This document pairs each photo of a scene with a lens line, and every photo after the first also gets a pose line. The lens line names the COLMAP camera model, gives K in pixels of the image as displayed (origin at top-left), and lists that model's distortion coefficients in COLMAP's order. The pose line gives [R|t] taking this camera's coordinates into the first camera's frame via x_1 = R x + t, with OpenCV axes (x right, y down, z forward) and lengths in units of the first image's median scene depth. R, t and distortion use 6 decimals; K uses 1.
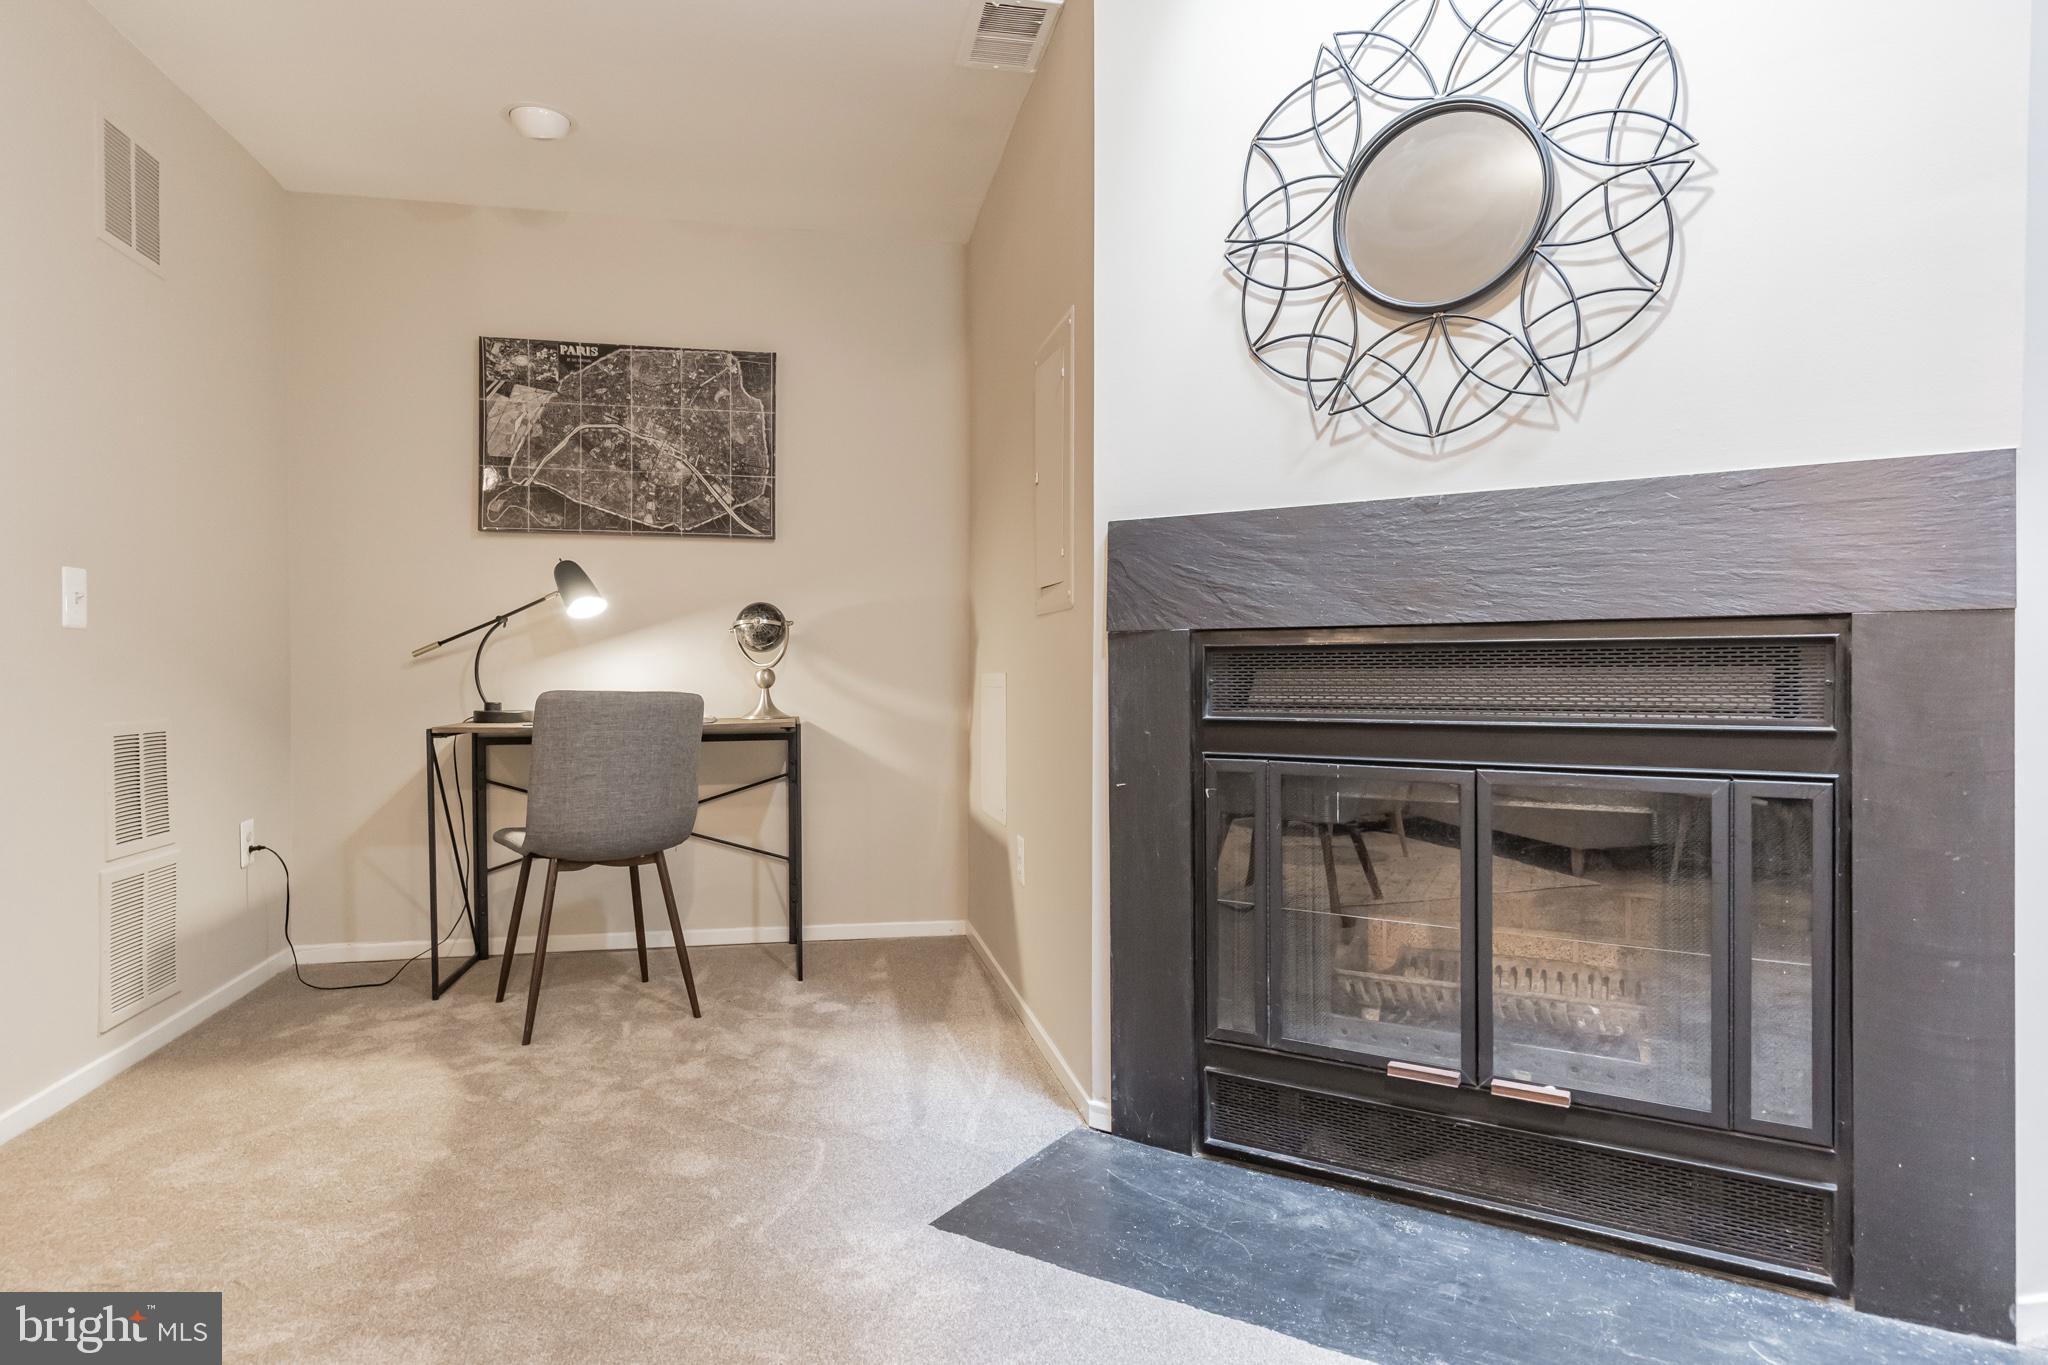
lens RADIAL K [[1185.7, 0, 1013.8], [0, 1185.7, 681.9], [0, 0, 1]] dist [0.003564, 0.000923]
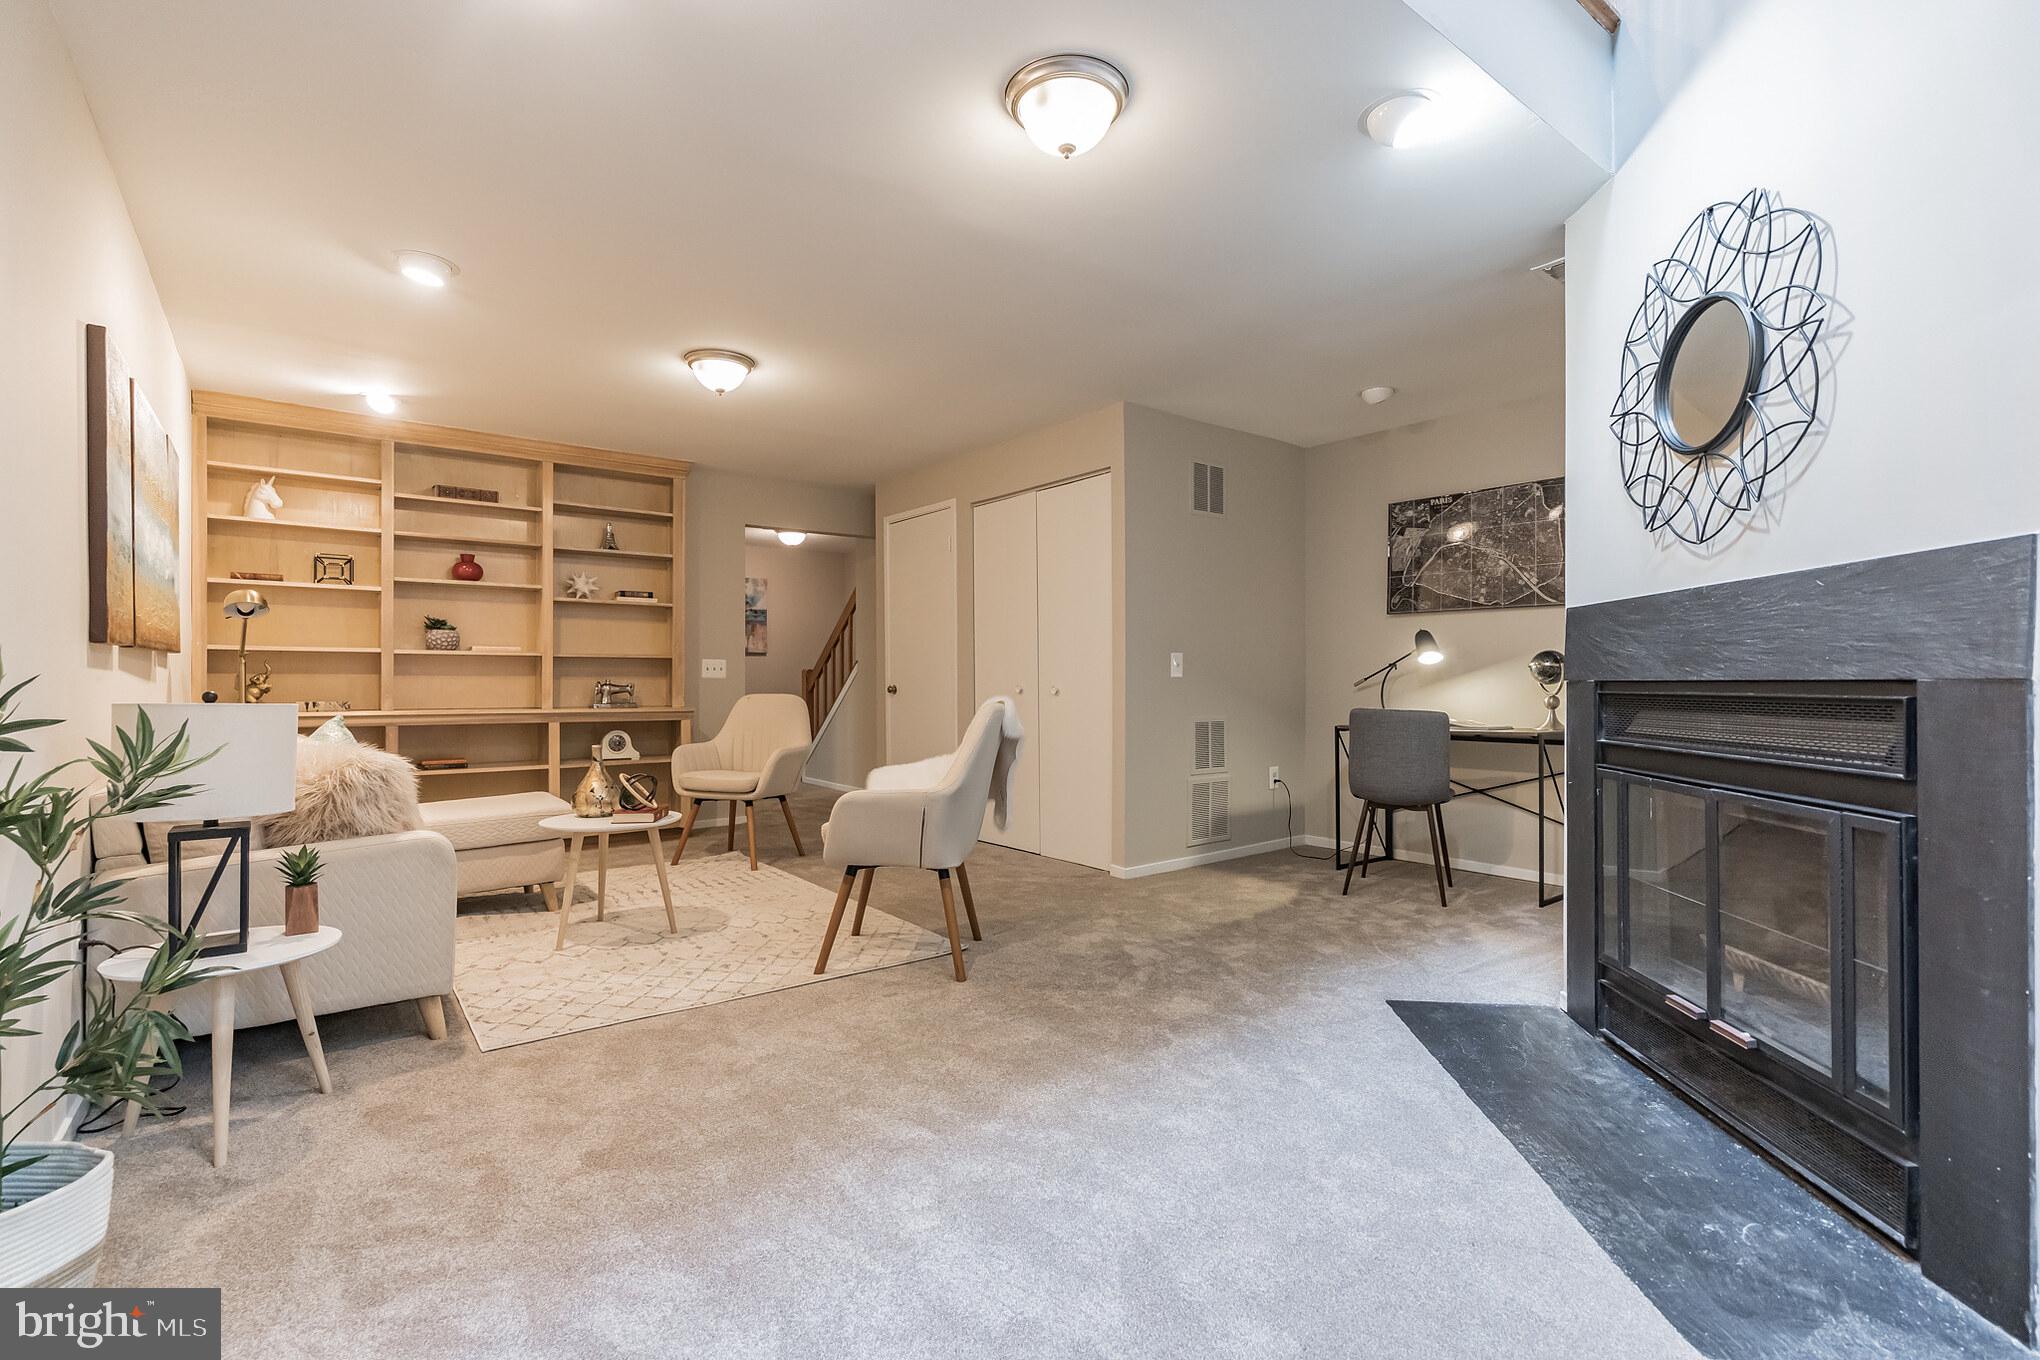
lens RADIAL K [[910.8, 0, 1020.0], [0, 910.8, 680.0], [0, 0, 1]] dist [-0.001391, -0.000268]
pose [[0.453462, 0.000417, -0.891276, 0.839534], [-0.008543, 0.999956, -0.003879, -0.035144], [0.891235, 0.009373, 0.453446, -0.155198]]
